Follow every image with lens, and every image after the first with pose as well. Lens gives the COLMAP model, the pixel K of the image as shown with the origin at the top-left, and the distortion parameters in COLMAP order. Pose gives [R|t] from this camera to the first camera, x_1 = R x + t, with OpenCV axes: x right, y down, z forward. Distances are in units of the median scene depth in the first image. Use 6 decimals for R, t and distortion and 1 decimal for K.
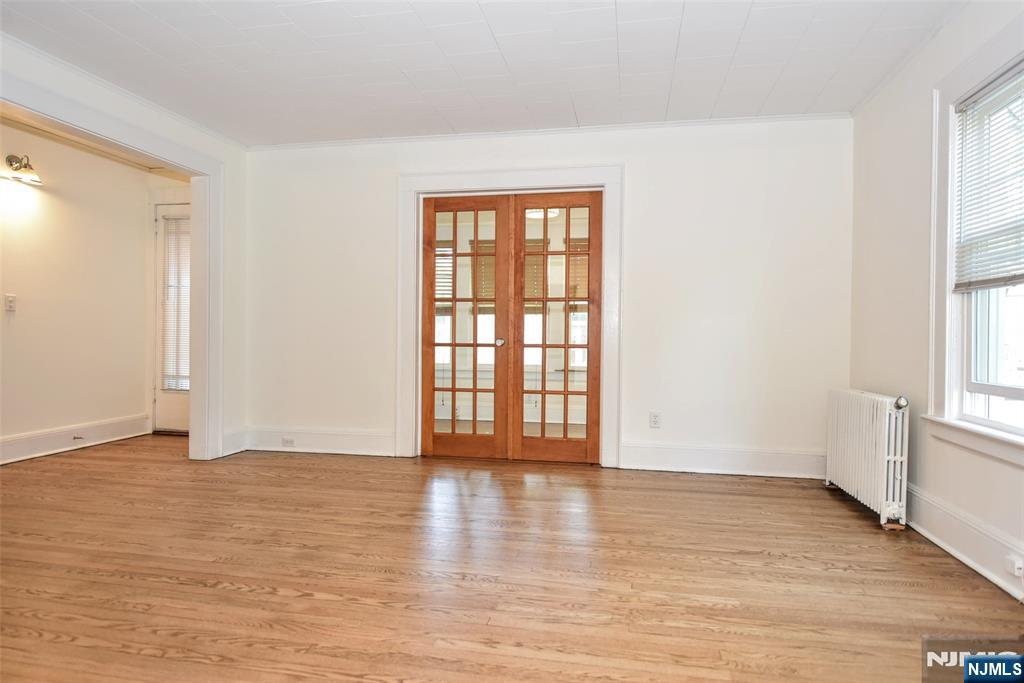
lens RADIAL K [[587.5, 0, 512.0], [0, 587.5, 341.5], [0, 0, 1]] dist [-0.000590, -0.000364]
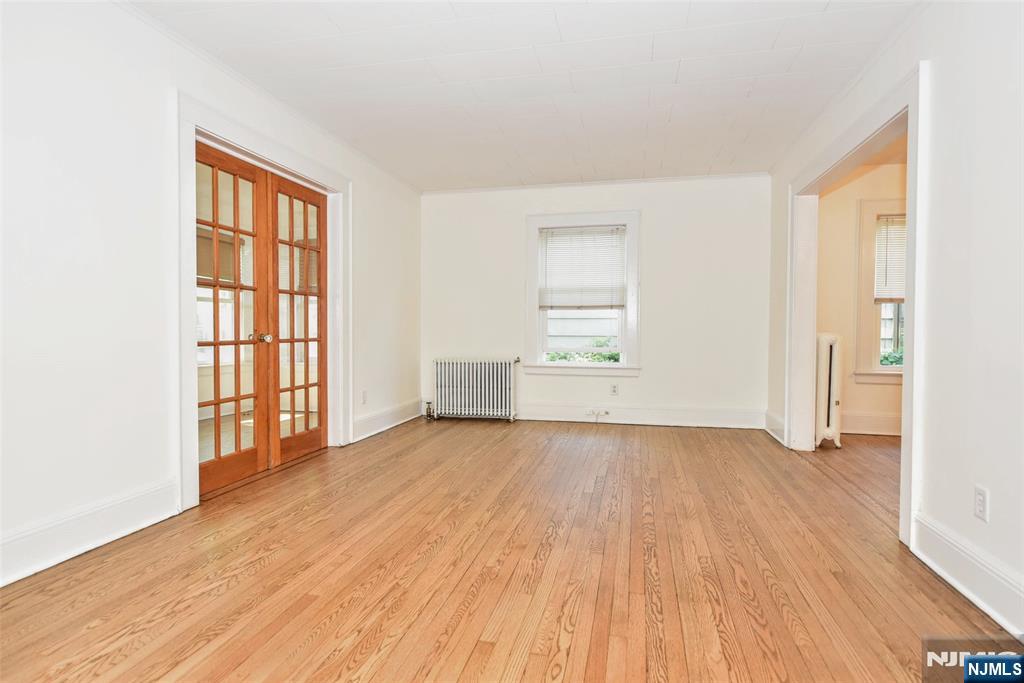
lens RADIAL K [[520.0, 0, 494.5], [0, 520.0, 339.6], [0, 0, 1]] dist [-0.002854, -0.000395]
pose [[0.064561, -0.031937, 0.997403, -1.393779], [0.007623, 0.999474, 0.031510, -0.032956], [-0.997885, 0.005569, 0.064771, 1.105595]]
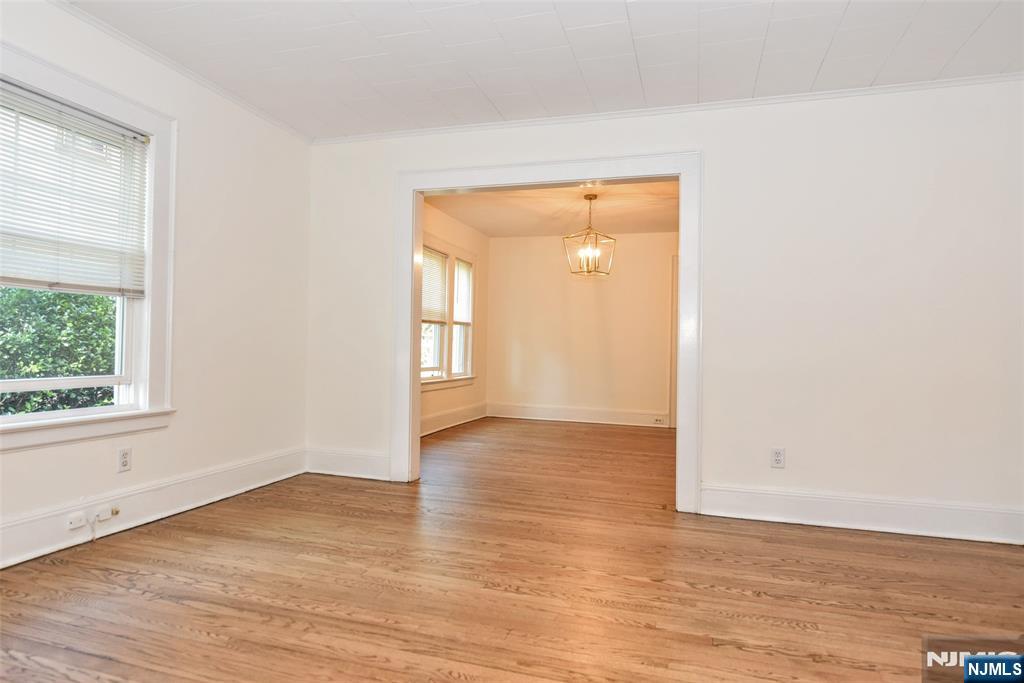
lens RADIAL K [[592.6, 0, 512.0], [0, 592.6, 341.5], [0, 0, 1]] dist [0.000310, 0.000042]
pose [[-0.994207, -0.025045, 0.104525, -0.153982], [-0.025212, 0.999682, -0.000281, -0.016526], [-0.104485, -0.002915, -0.994522, 1.849553]]
